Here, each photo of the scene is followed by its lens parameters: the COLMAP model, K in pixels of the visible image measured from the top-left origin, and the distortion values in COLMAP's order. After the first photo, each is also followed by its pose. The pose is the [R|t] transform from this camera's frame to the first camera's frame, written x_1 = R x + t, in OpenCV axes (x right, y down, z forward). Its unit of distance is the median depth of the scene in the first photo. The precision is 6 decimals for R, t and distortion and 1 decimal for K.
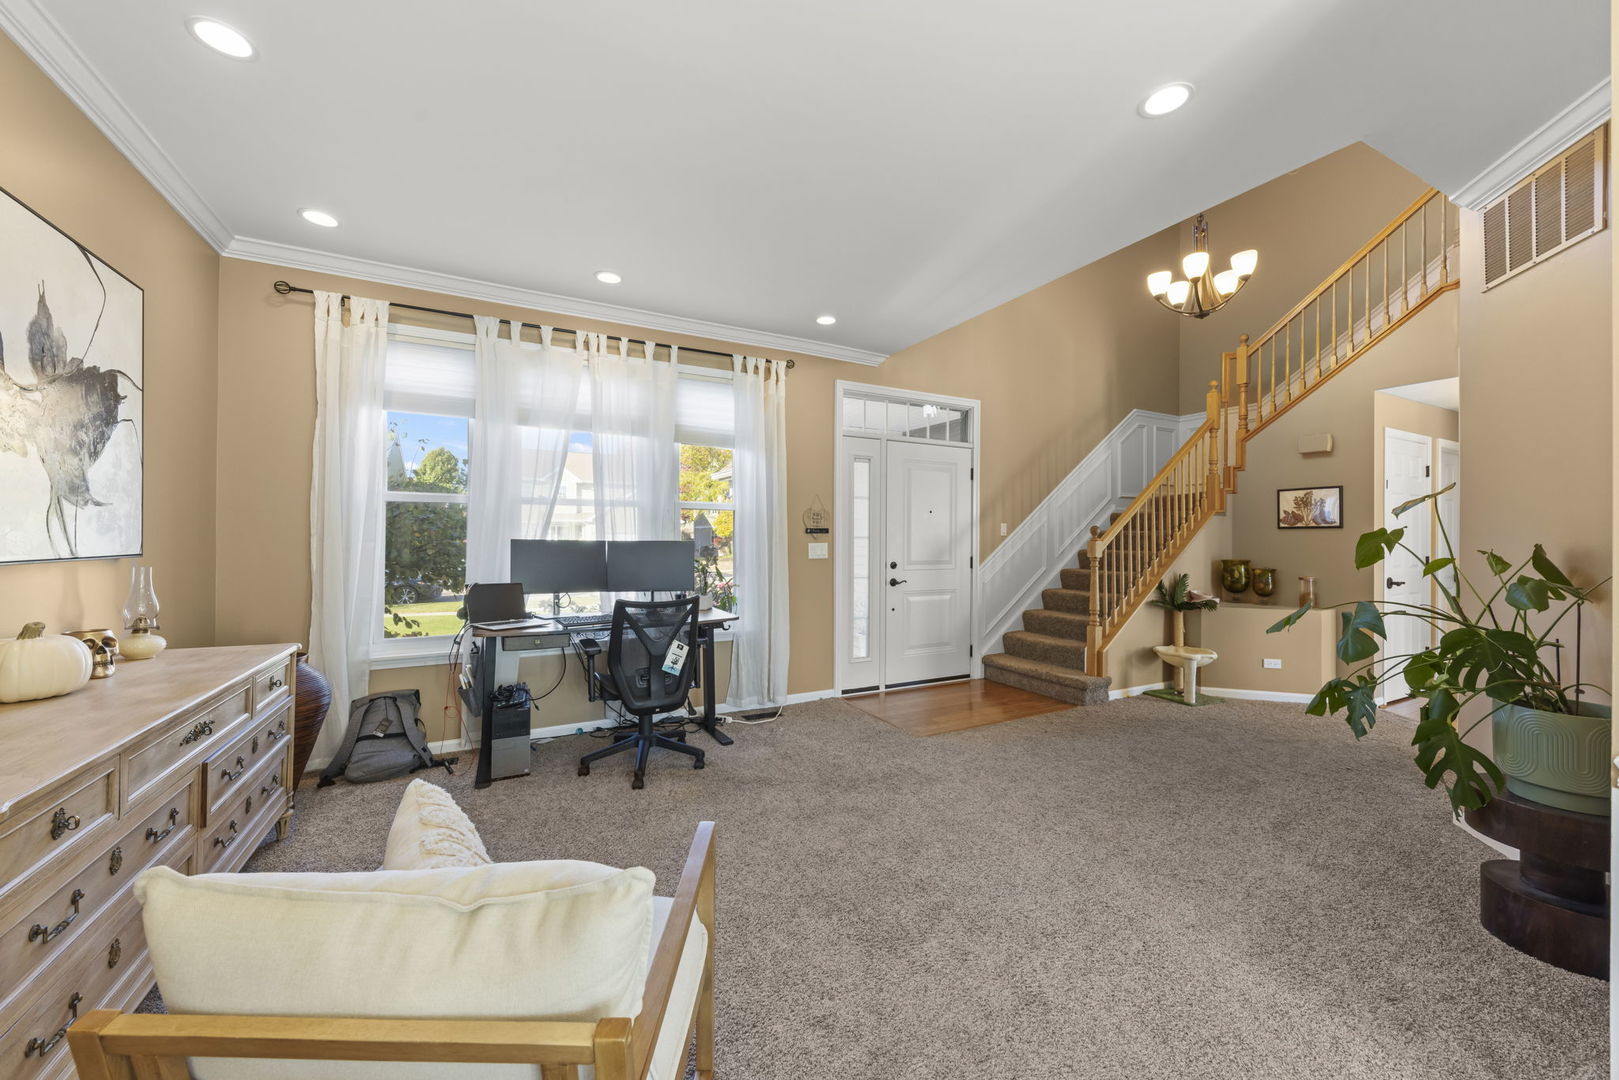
lens RADIAL K [[608.6, 0, 793.6], [0, 608.6, 540.3], [0, 0, 1]] dist [0.002103, 0.000000]
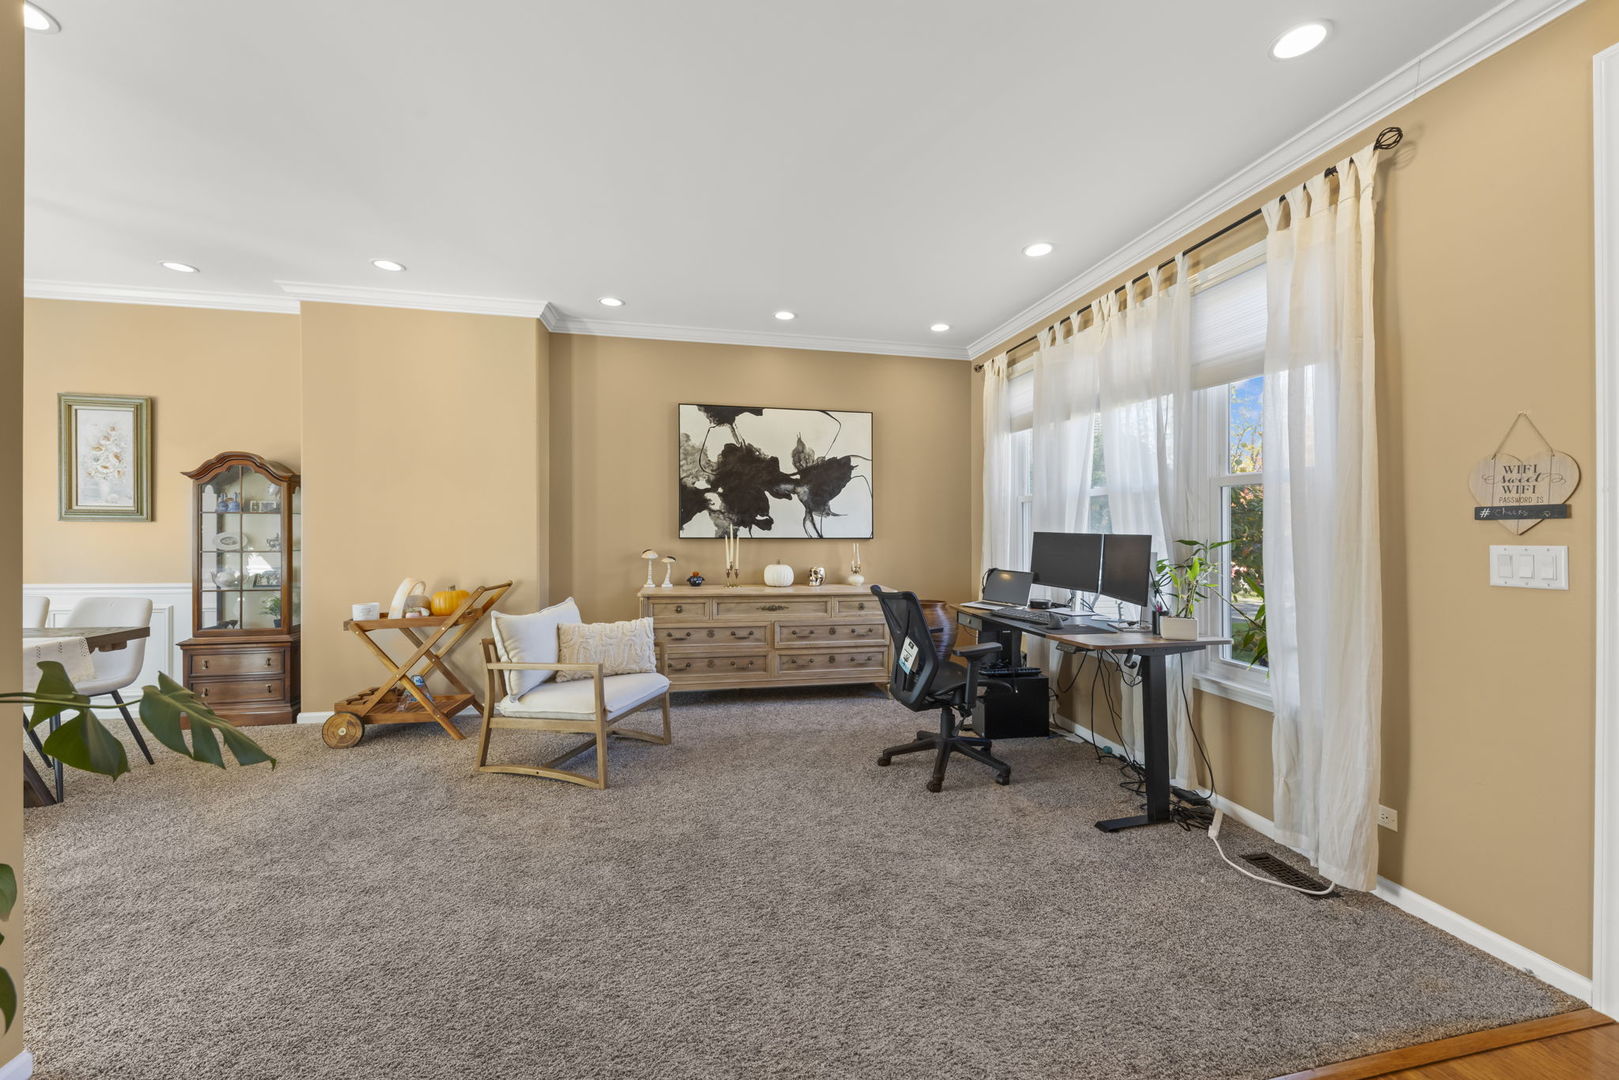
lens RADIAL K [[608.6, 0, 816.2], [0, 608.6, 534.7], [0, 0, 1]] dist [0.002103, 0.000000]
pose [[-0.258652, 0.000098, -0.965971, 0.487893], [-0.014657, 0.999884, 0.004026, 0.002861], [0.965859, 0.015200, -0.258620, 0.655542]]
